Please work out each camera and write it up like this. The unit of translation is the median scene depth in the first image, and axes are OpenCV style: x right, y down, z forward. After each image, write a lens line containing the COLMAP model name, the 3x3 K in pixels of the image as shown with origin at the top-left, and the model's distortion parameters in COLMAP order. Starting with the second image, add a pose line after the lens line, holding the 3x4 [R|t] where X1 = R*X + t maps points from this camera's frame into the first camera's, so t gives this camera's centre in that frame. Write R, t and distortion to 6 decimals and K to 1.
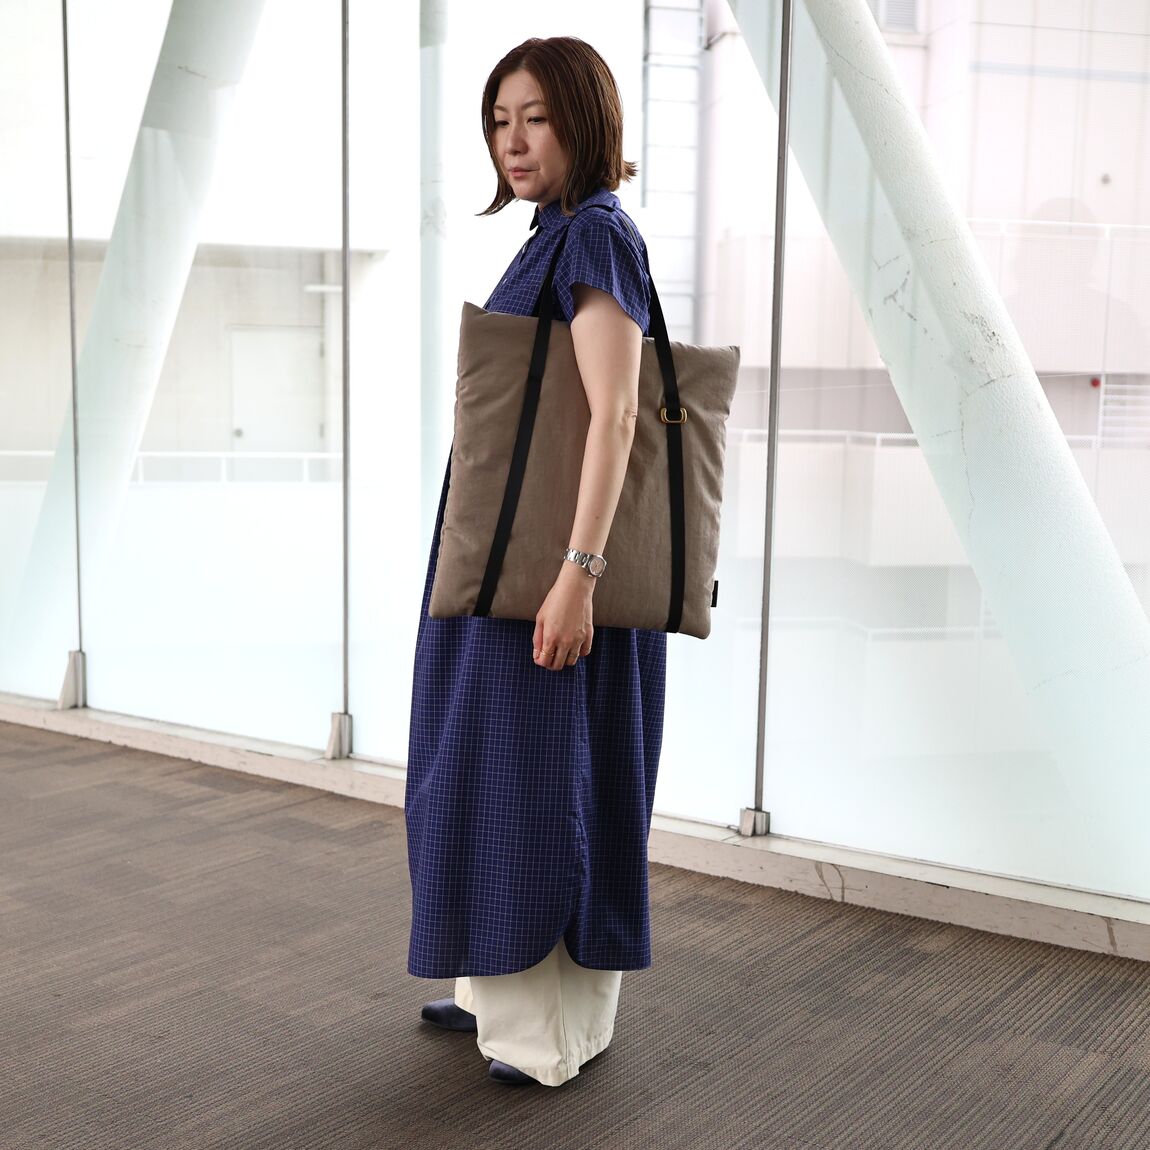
lens RADIAL K [[1409.8, 0, 575.0], [0, 1409.8, 575.0], [0, 0, 1]] dist [0.007141, -0.039945]
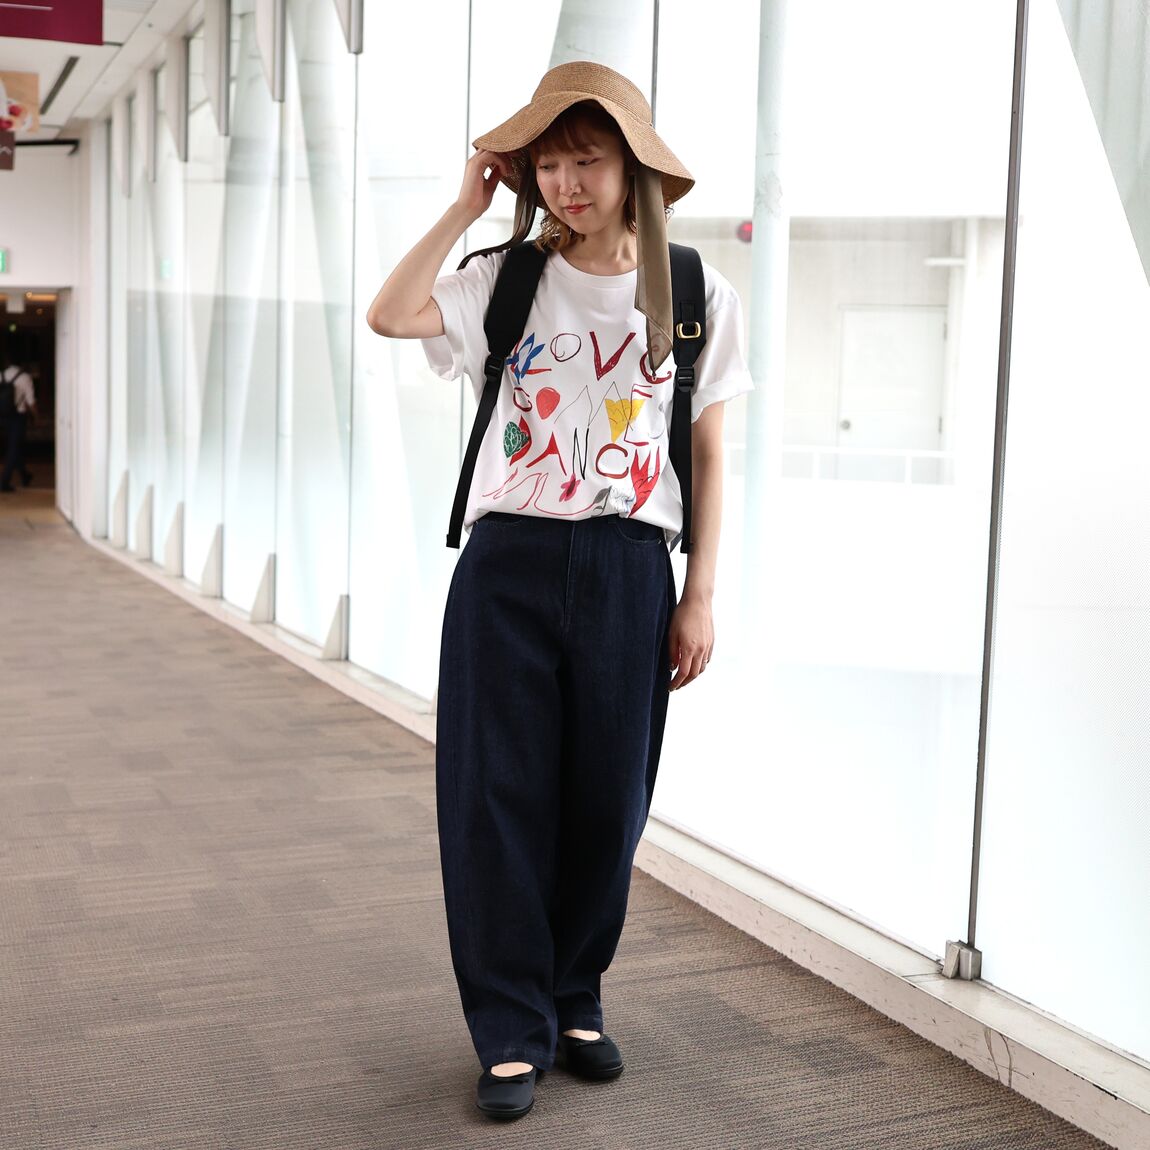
lens RADIAL K [[1604.0, 0, 533.6], [0, 1604.0, 497.4], [0, 0, 1]] dist [0.008582, -0.023507]
pose [[0.871831, 0.047511, -0.487497, 0.340417], [-0.072625, 0.996822, -0.032732, -0.032268], [0.484392, 0.063942, 0.872511, 0.102129]]
